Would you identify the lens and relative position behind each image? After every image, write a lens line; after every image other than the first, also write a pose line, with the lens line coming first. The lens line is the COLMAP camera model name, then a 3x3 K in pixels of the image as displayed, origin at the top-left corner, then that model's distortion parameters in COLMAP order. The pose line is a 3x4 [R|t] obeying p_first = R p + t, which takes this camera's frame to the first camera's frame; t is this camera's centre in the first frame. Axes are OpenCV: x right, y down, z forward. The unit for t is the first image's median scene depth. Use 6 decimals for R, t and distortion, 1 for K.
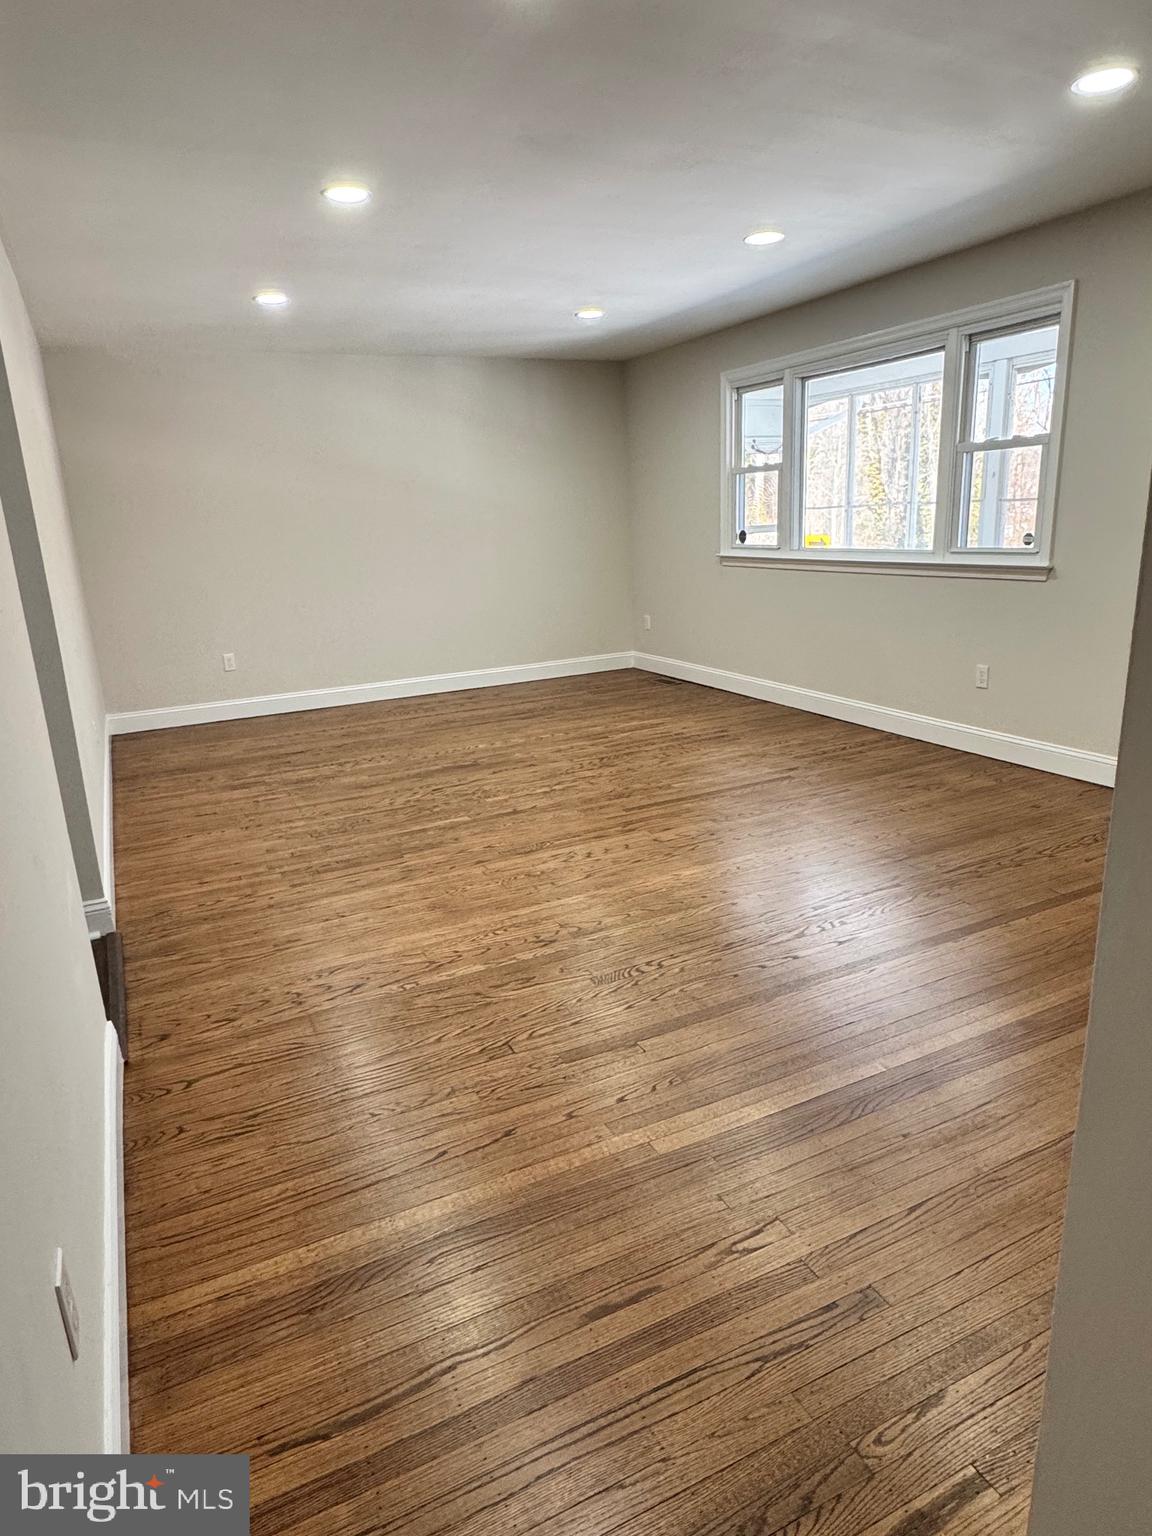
lens RADIAL K [[929.7, 0, 573.9], [0, 929.7, 766.3], [0, 0, 1]] dist [-0.005714, 0.000036]
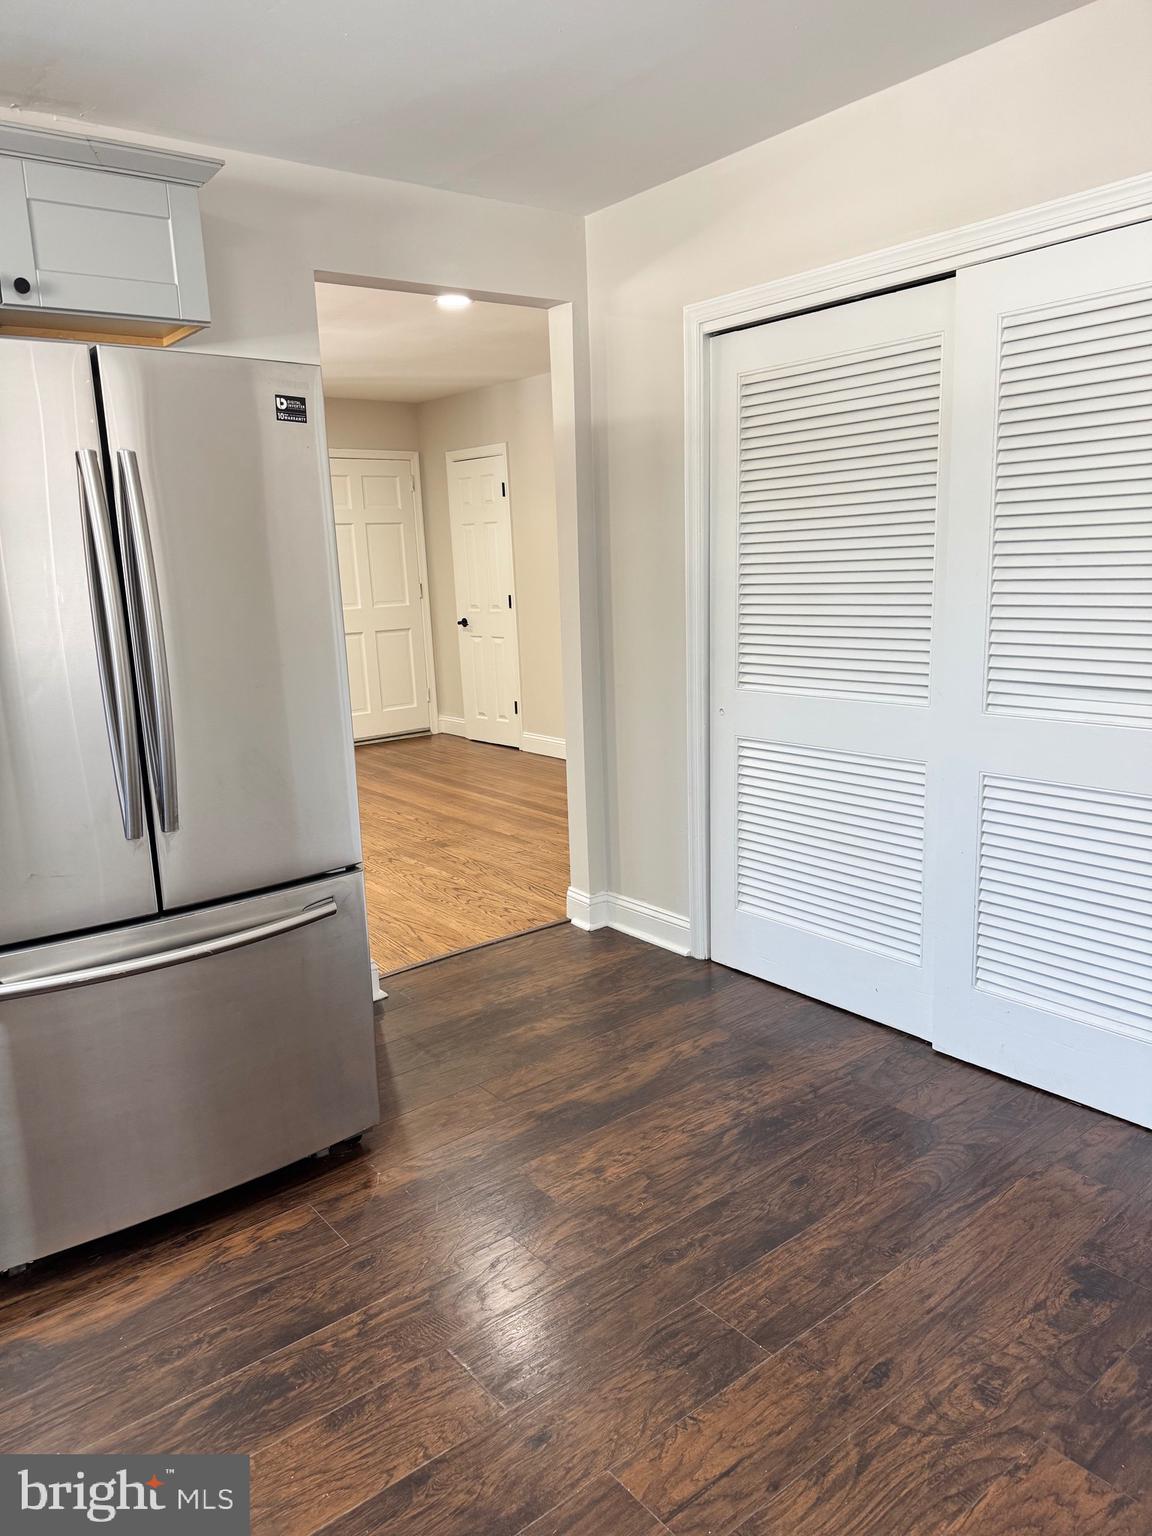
lens RADIAL K [[1079.3, 0, 572.8], [0, 1079.3, 769.9], [0, 0, 1]] dist [0.000482, 0.000338]
pose [[-0.212443, -0.146345, 0.966153, -1.038780], [0.303337, 0.930001, 0.207569, -0.127352], [-0.928899, 0.337167, -0.153181, 0.570502]]
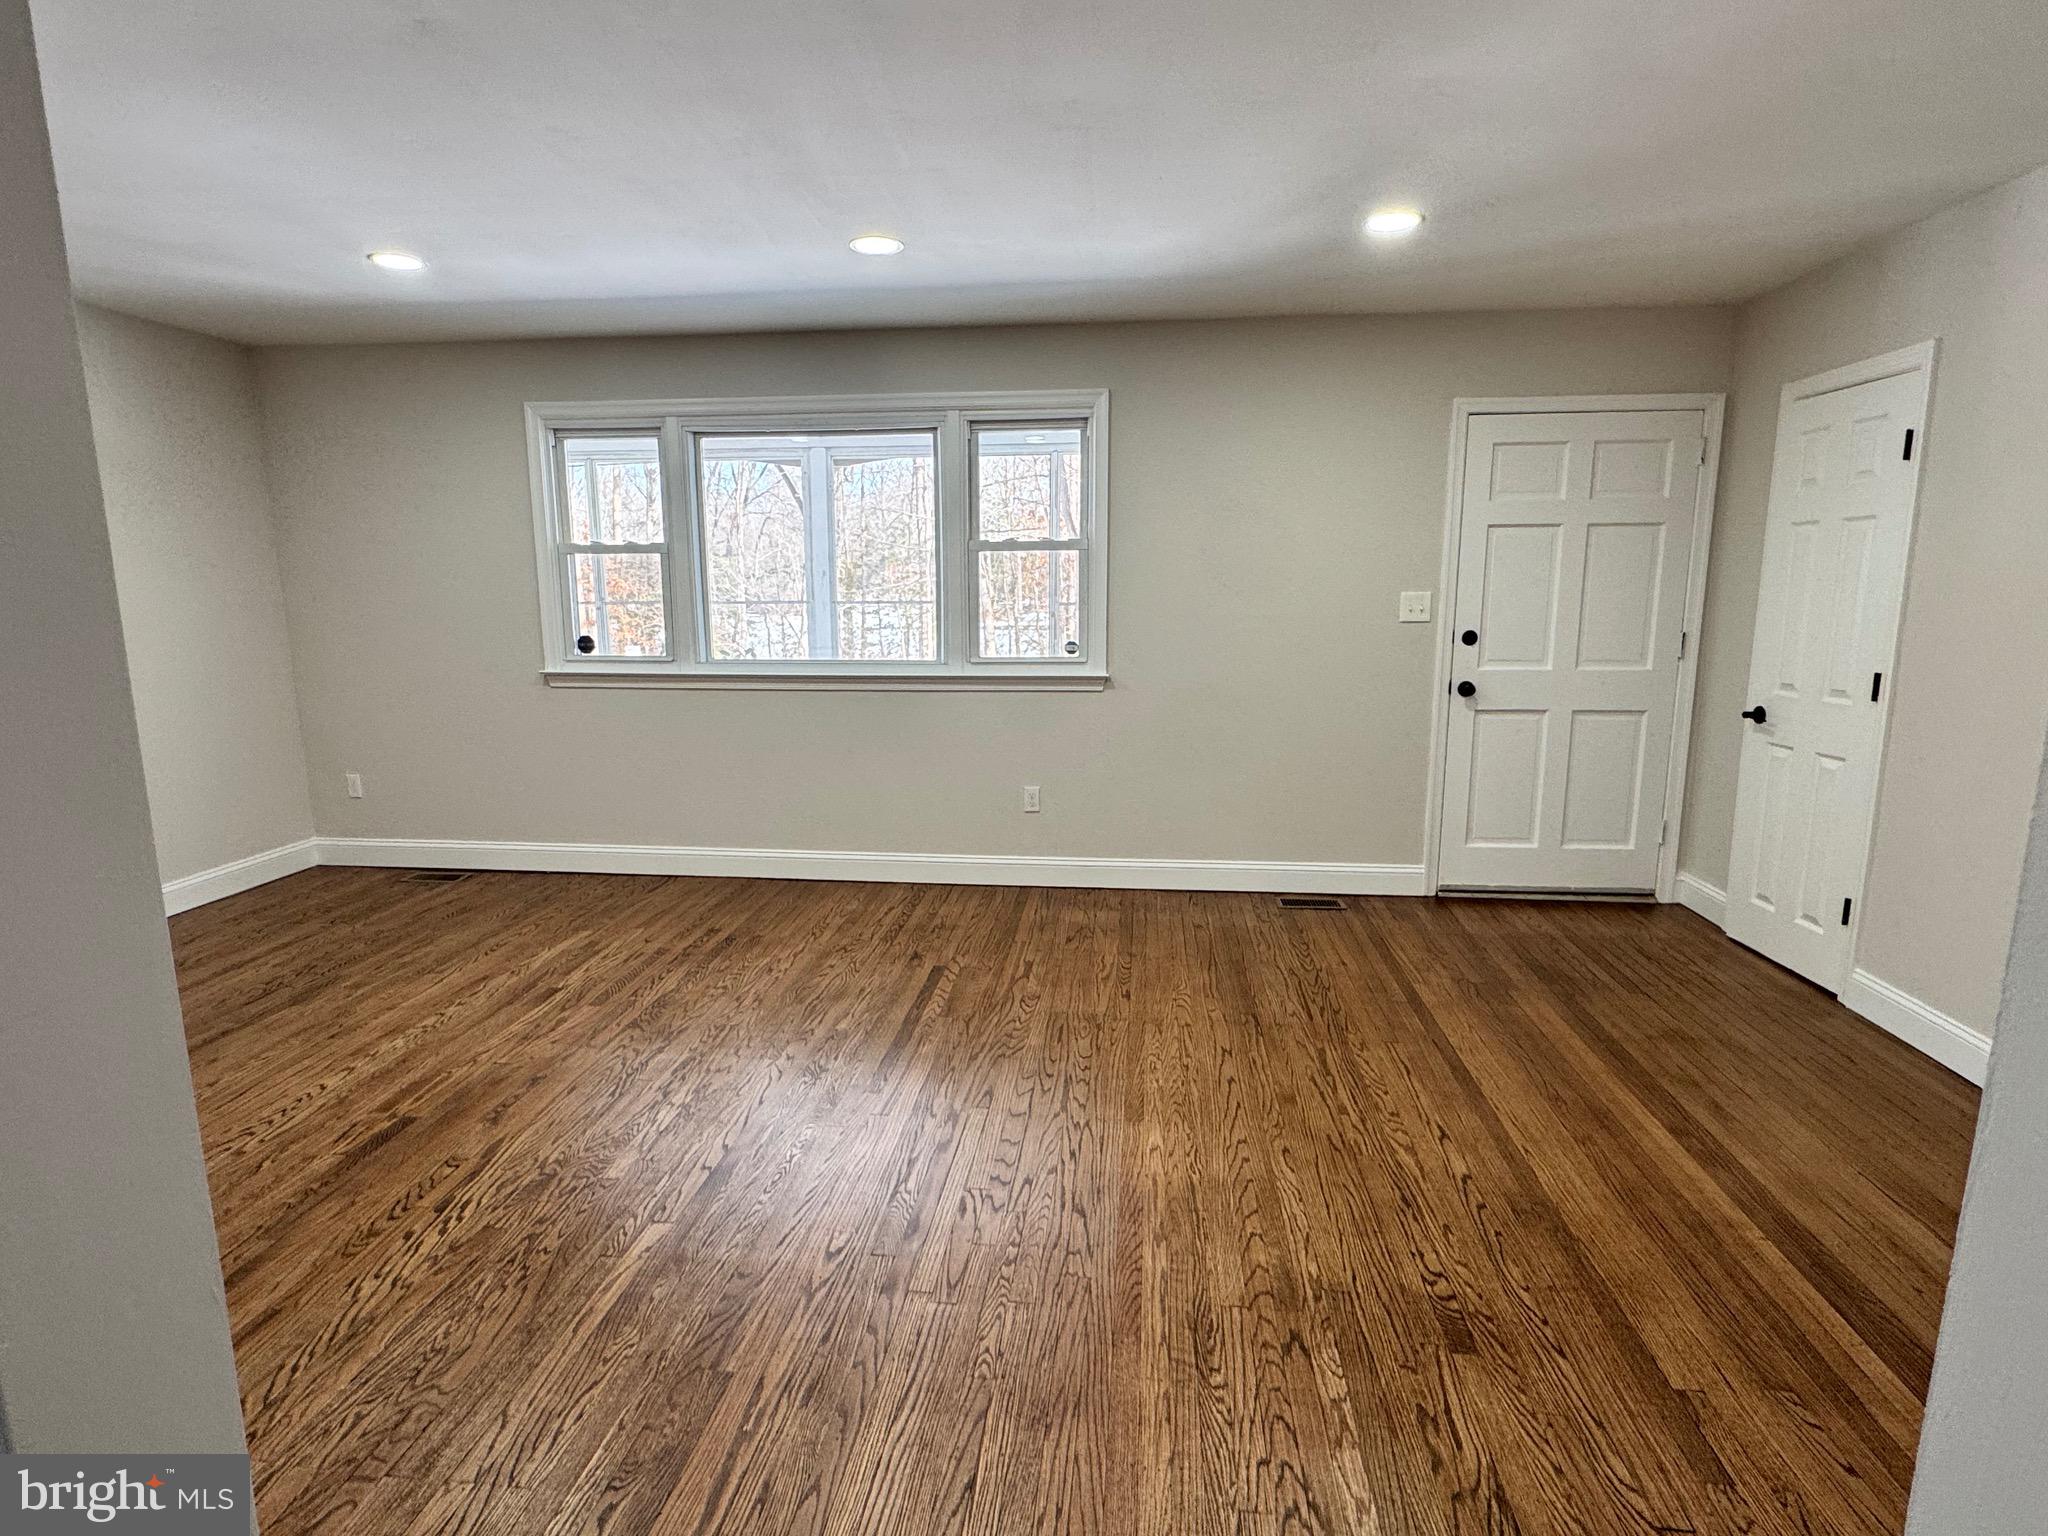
lens RADIAL K [[1039.5, 0, 1026.0], [0, 1039.5, 766.1], [0, 0, 1]] dist [-0.003388, 0.000017]
pose [[0.531429, -0.102579, 0.840869, -0.374809], [0.201289, 0.979502, -0.007723, -0.114728], [-0.822840, 0.173362, 0.541183, 0.437000]]
